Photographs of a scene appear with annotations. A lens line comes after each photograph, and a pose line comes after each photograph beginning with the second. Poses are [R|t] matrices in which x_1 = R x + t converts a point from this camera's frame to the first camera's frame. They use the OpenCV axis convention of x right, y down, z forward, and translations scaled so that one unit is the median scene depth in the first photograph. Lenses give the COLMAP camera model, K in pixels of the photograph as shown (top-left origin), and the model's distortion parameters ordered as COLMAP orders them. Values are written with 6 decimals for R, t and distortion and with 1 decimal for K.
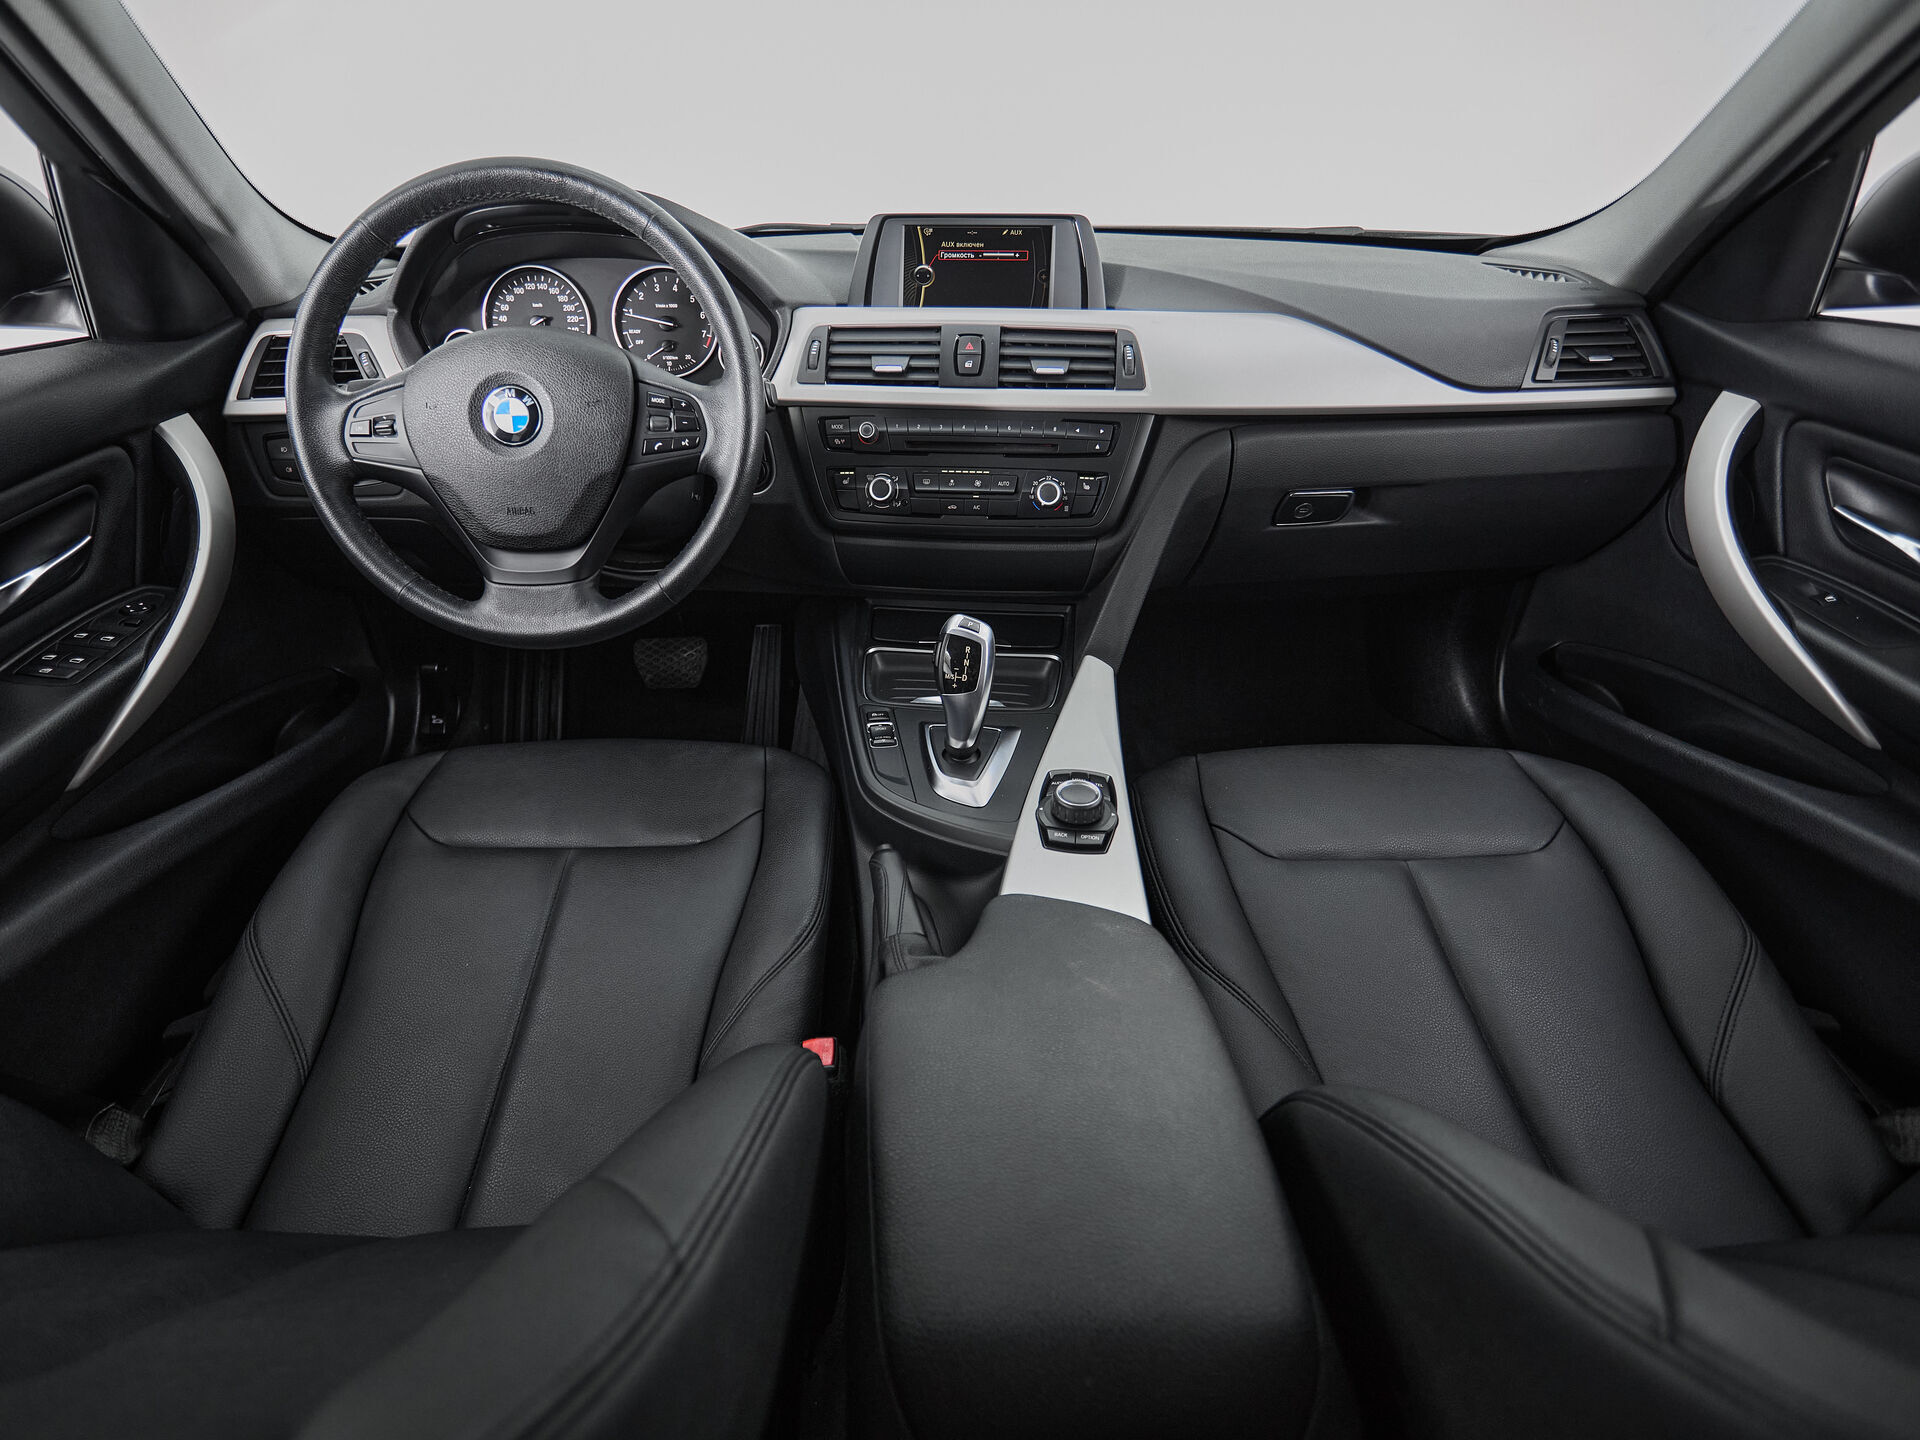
lens RADIAL K [[1024.9, 0, 927.0], [0, 1024.9, 720.9], [0, 0, 1]] dist [-0.002071, -0.000410]
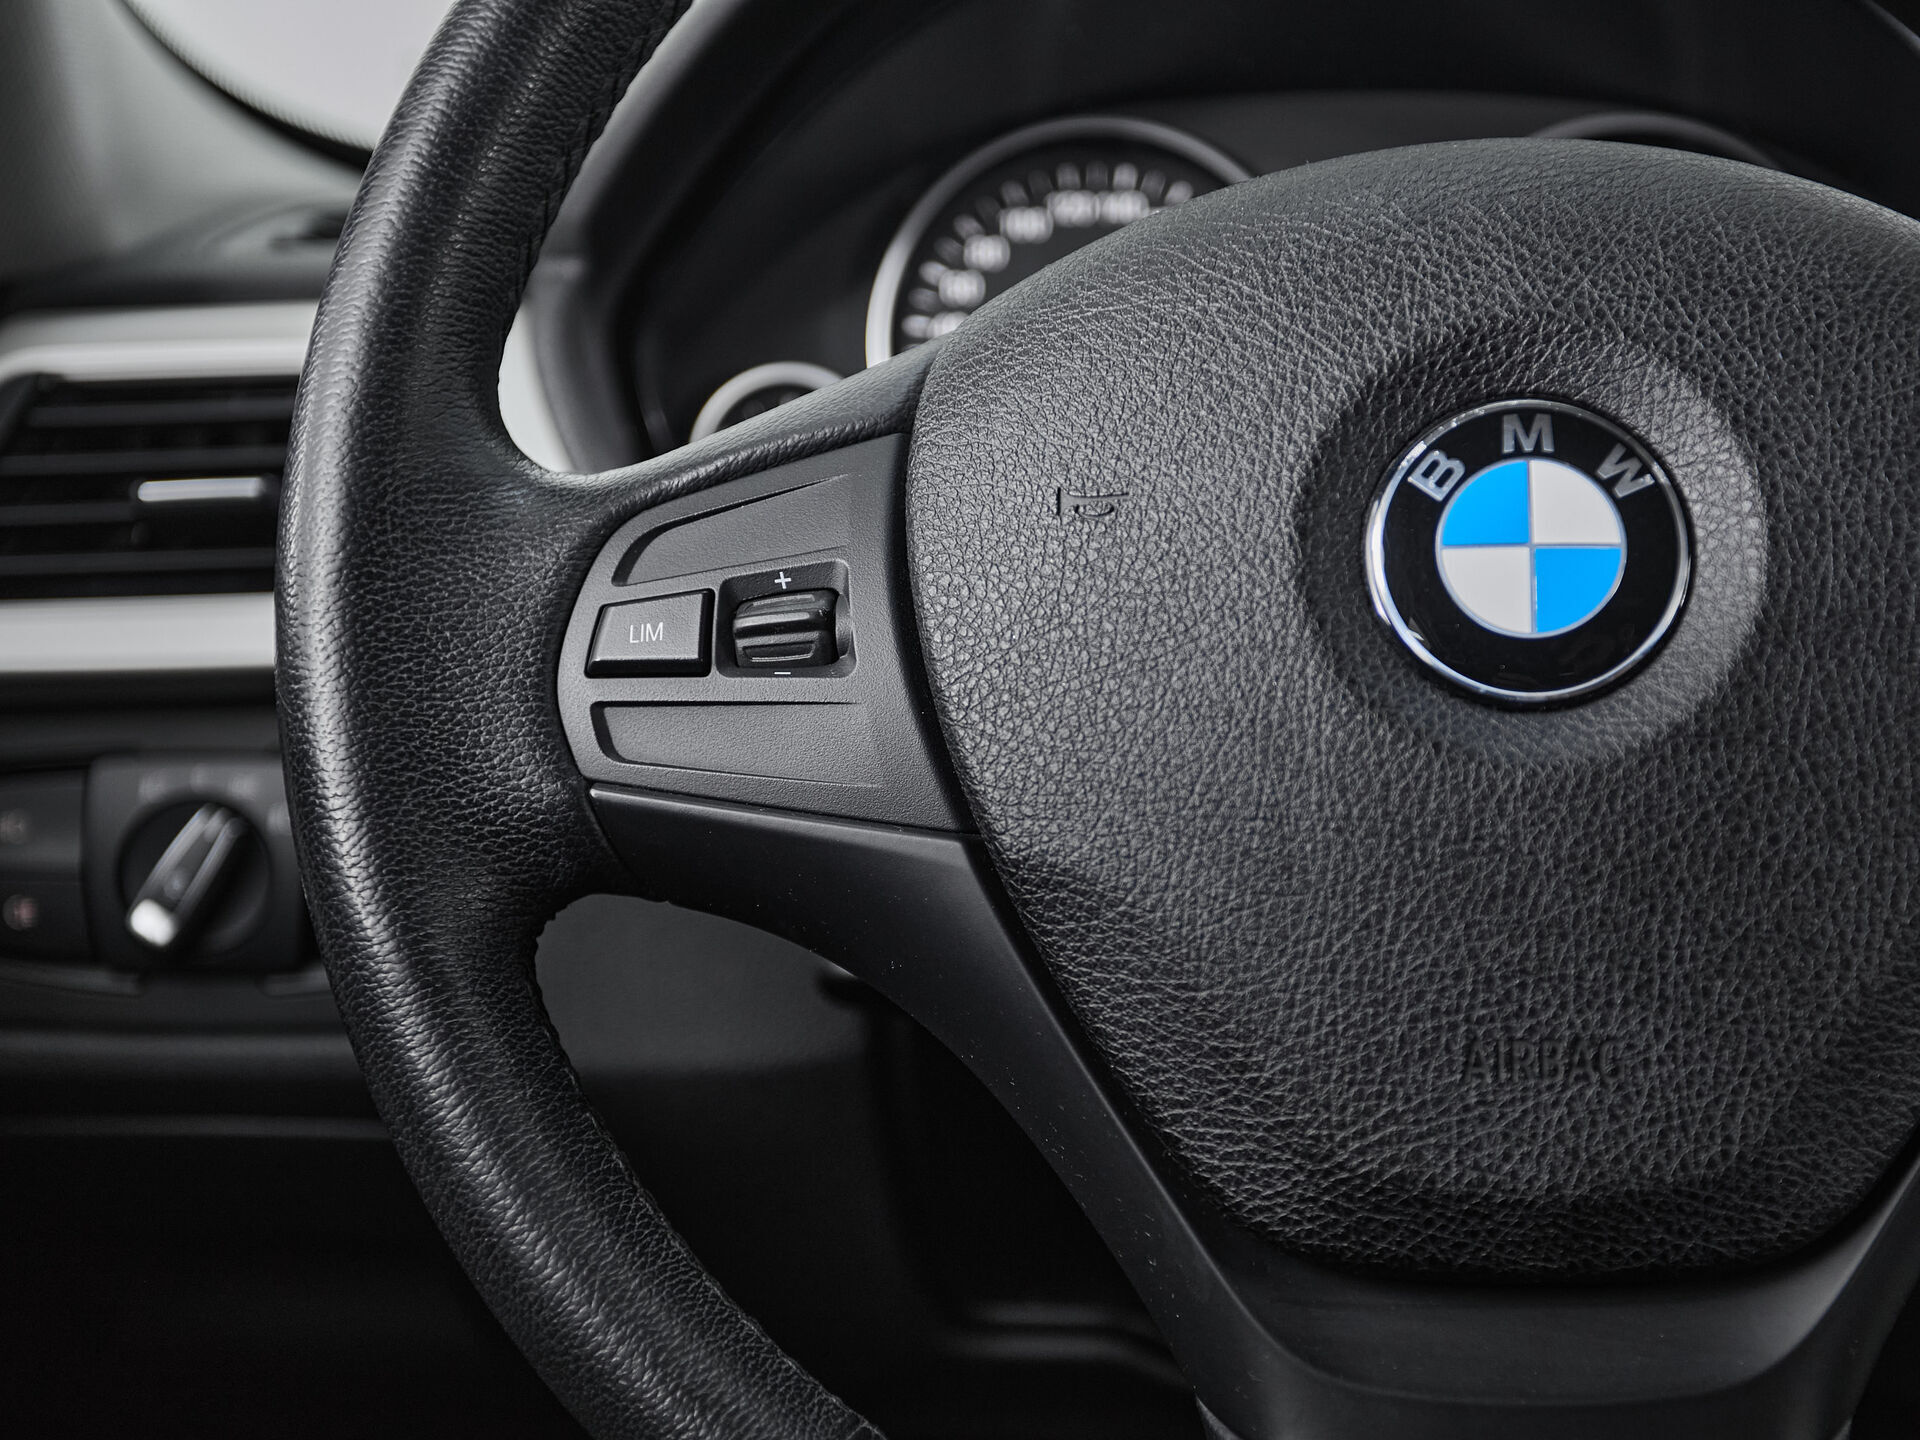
lens RADIAL K [[2831.9, 0, 963.4], [0, 2831.9, 860.9], [0, 0, 1]] dist [-0.006012, 0.182435]
pose [[0.997109, 0.005056, -0.075817, -0.380486], [-0.028804, 0.948467, -0.315563, -0.066623], [0.070315, 0.316834, 0.945871, 0.431817]]
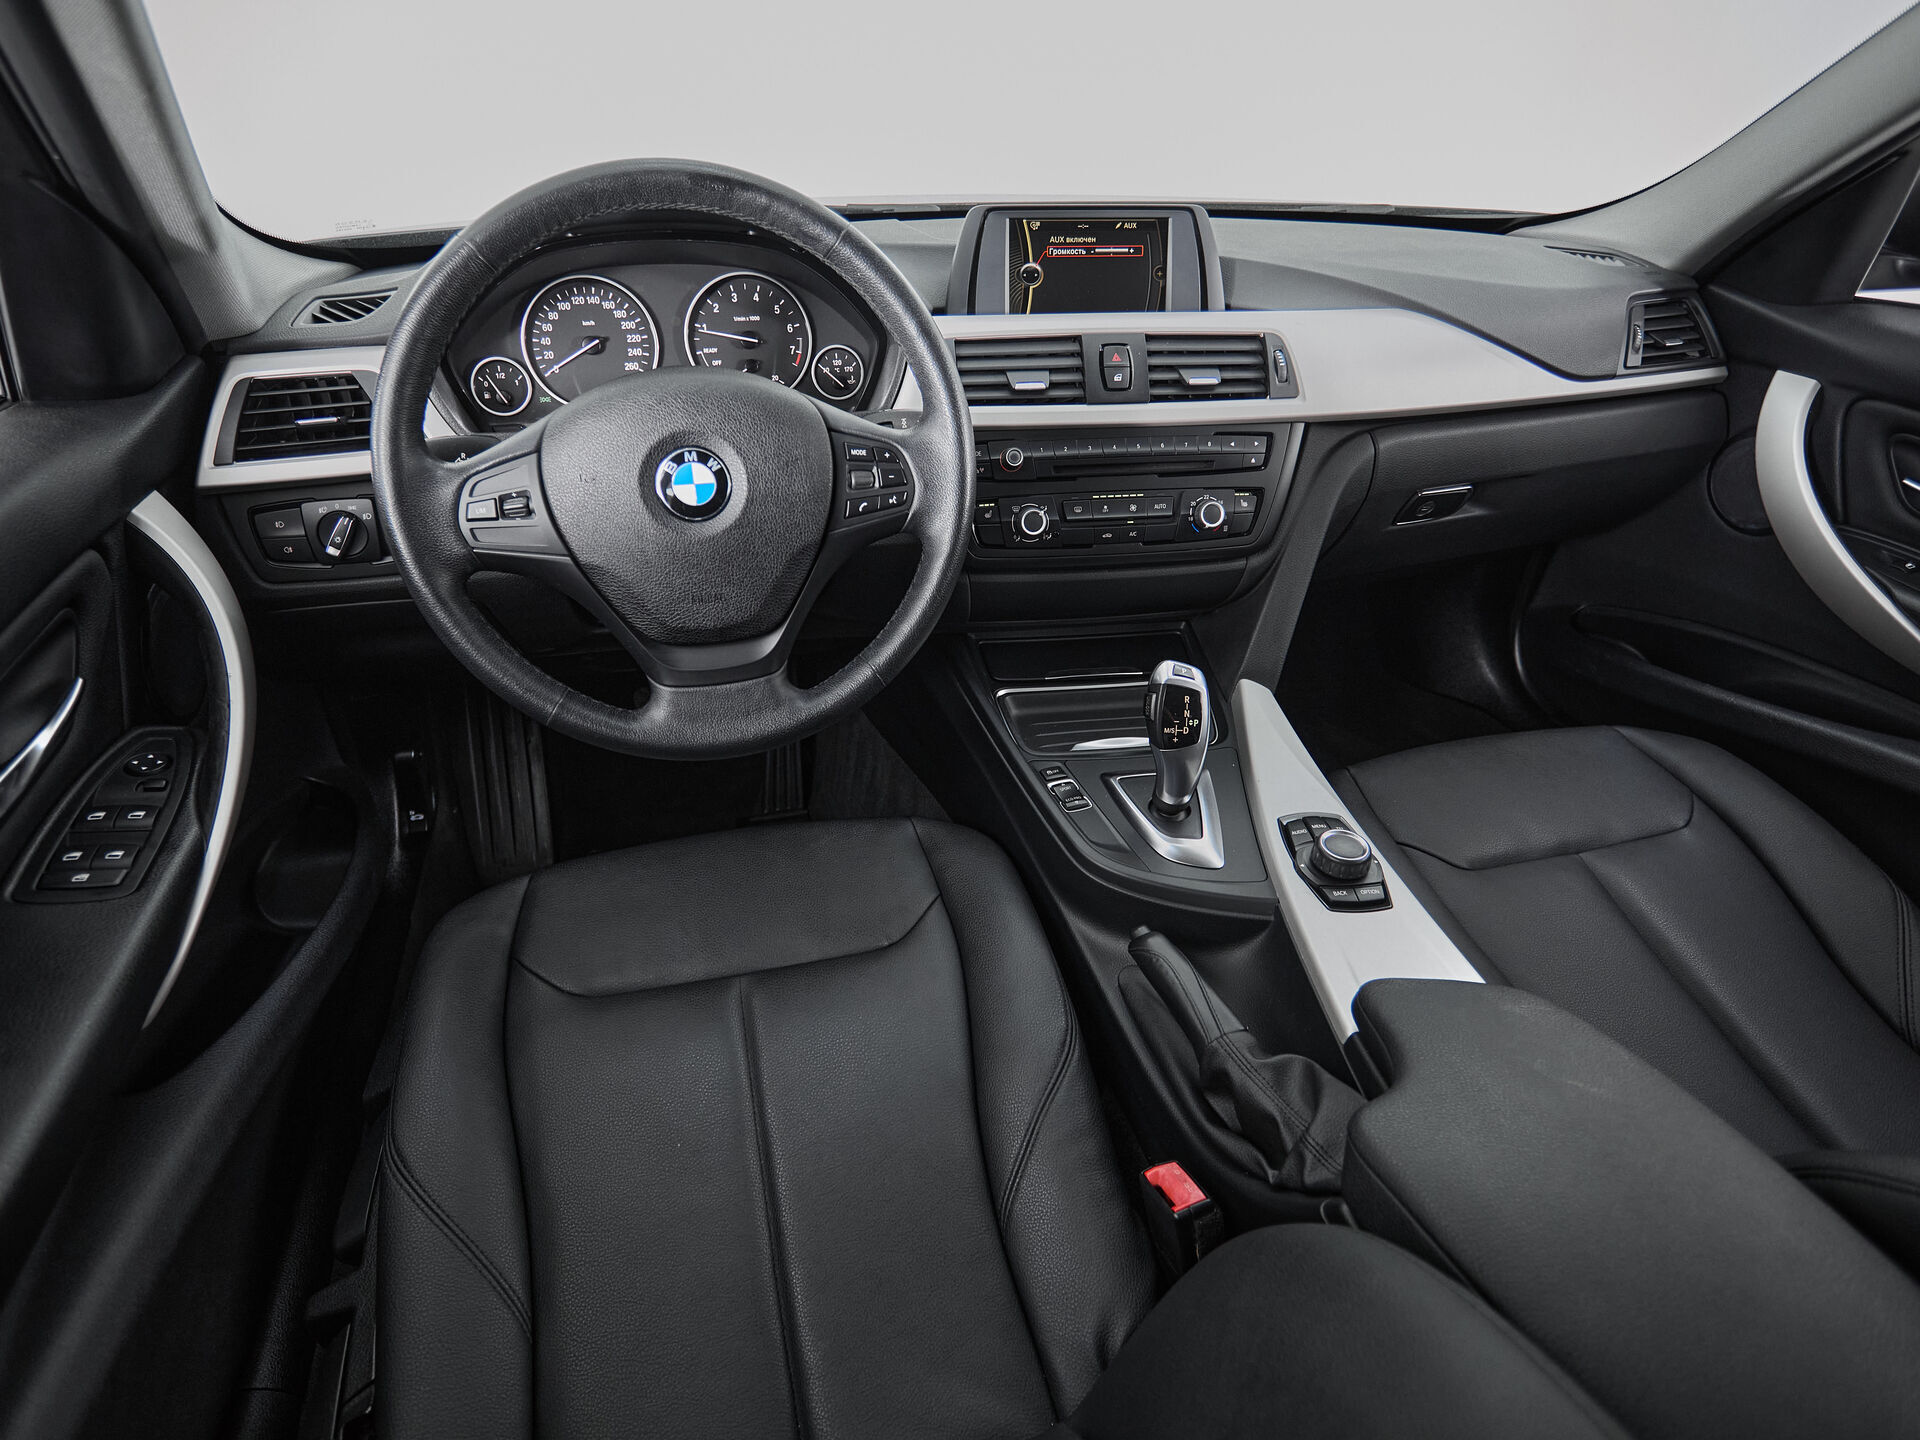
lens RADIAL K [[1060.6, 0, 960.0], [0, 1060.6, 720.0], [0, 0, 1]] dist [-0.002352, 0.000133]
pose [[0.970435, -0.112718, 0.213425, -0.326494], [0.104442, 0.993288, 0.049699, -0.107734], [-0.217595, -0.025940, 0.975694, 0.106582]]
